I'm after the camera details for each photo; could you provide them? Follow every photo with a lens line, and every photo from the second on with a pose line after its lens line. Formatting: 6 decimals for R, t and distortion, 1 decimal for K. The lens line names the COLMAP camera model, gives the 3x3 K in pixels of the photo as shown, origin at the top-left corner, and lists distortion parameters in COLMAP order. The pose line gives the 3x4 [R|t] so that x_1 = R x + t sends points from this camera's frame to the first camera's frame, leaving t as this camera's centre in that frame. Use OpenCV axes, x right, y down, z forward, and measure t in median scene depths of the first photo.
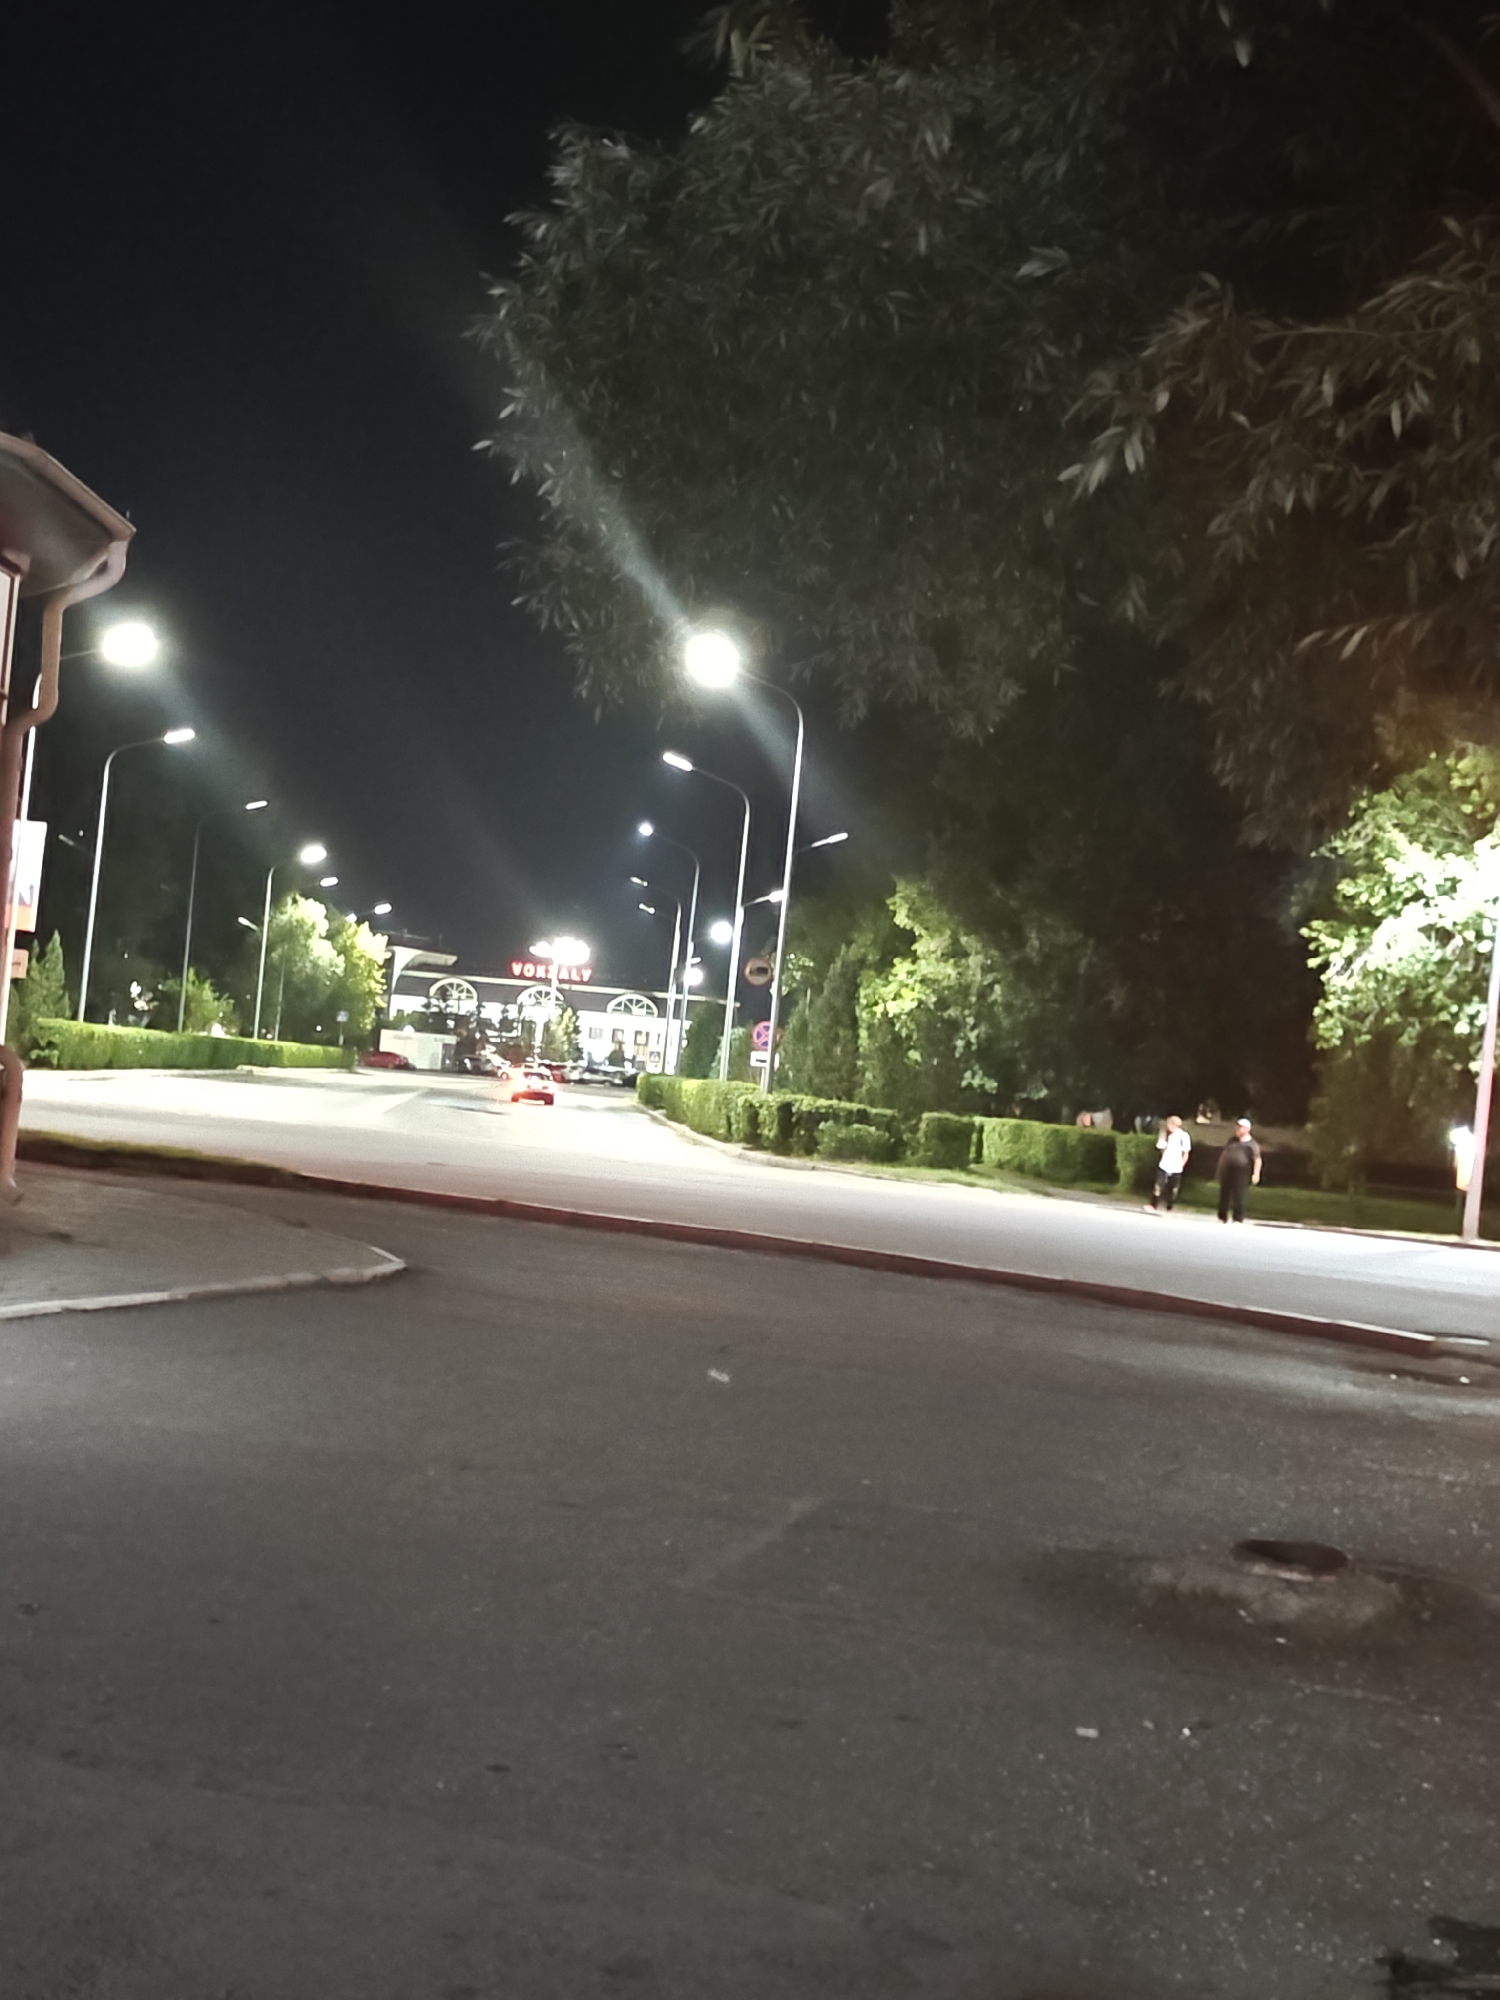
lens RADIAL K [[2867.5, 0, 743.4], [0, 2867.5, 998.5], [0, 0, 1]] dist [0.063405, 0.000000]
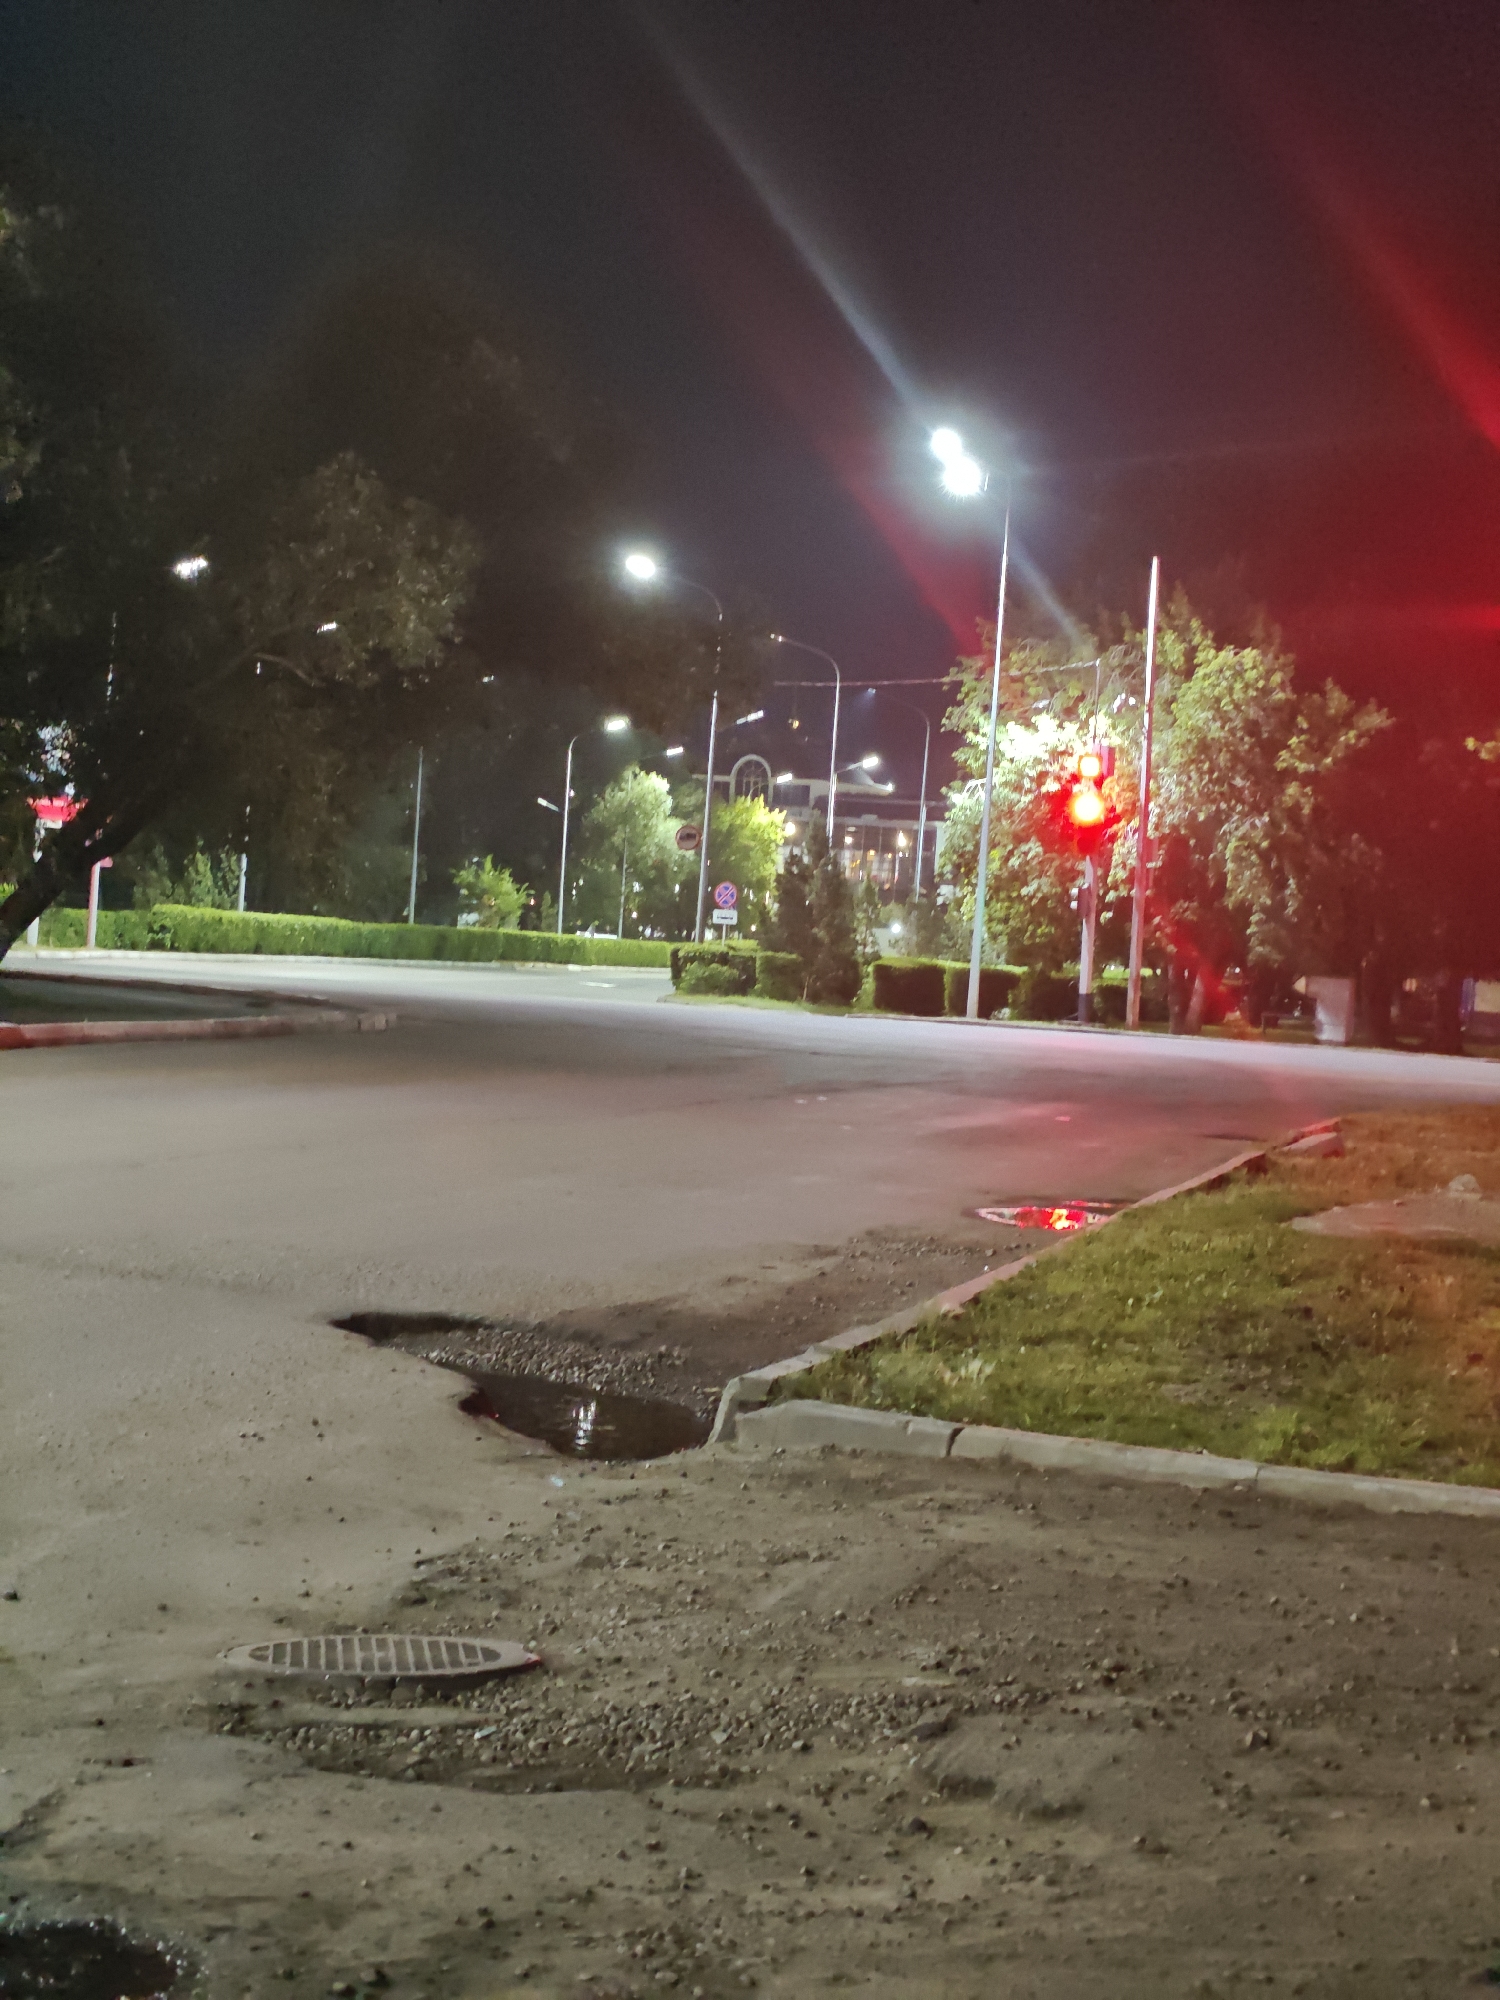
lens RADIAL K [[4290.5, 0, 750.7], [0, 4290.5, 998.3], [0, 0, 1]] dist [-0.103047, 0.000000]
pose [[0.976491, -0.027293, -0.213823, 0.267783], [0.032384, 0.999268, 0.020344, 0.014021], [0.213111, -0.026790, 0.976661, -0.444461]]
